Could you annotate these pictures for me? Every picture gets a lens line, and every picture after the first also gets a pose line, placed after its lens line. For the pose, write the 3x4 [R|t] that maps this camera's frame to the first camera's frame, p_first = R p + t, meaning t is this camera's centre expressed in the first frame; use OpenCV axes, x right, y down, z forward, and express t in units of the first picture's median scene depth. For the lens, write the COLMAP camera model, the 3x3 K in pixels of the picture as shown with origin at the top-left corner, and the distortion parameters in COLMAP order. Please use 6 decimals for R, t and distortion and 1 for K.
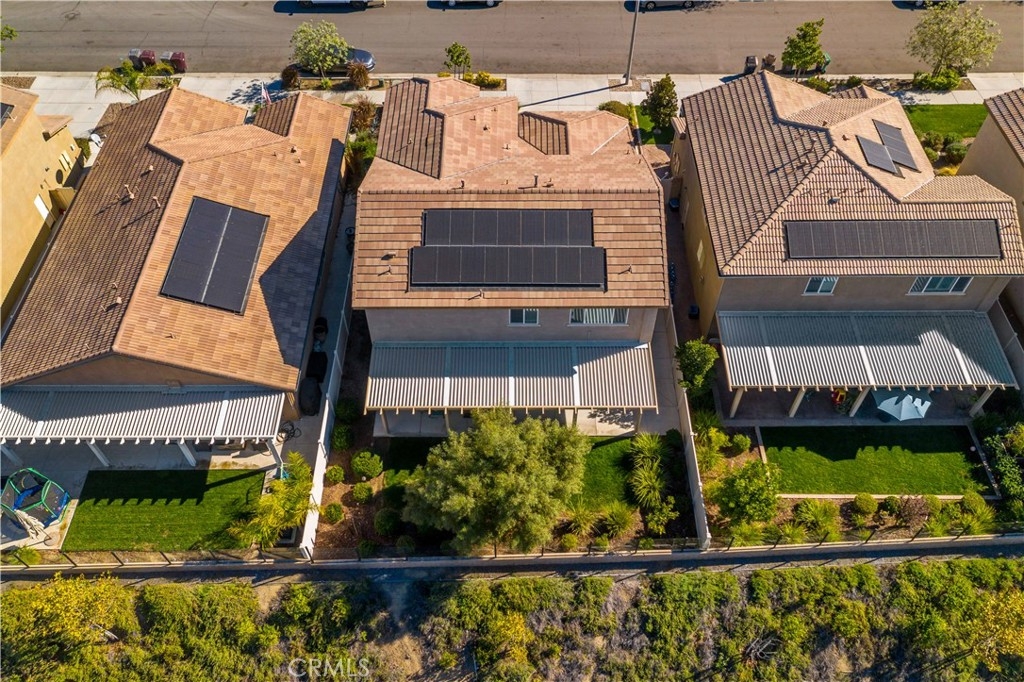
lens RADIAL K [[801.7, 0, 511.7], [0, 801.7, 341.0], [0, 0, 1]] dist [-0.001970, -0.002251]
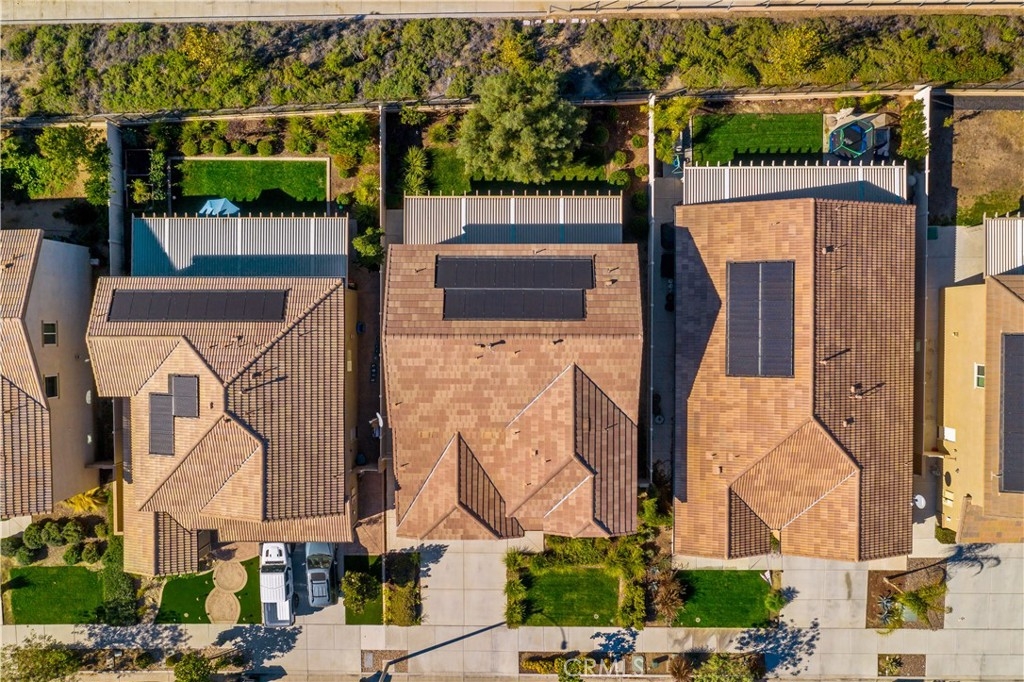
lens RADIAL K [[801.7, 0, 510.4], [0, 801.7, 339.9], [0, 0, 1]] dist [-0.001970, -0.002251]
pose [[-0.999796, -0.000892, 0.020177, -0.023145], [0.012794, -0.801000, 0.598527, -0.894311], [0.015628, 0.598663, 0.800848, 0.066012]]
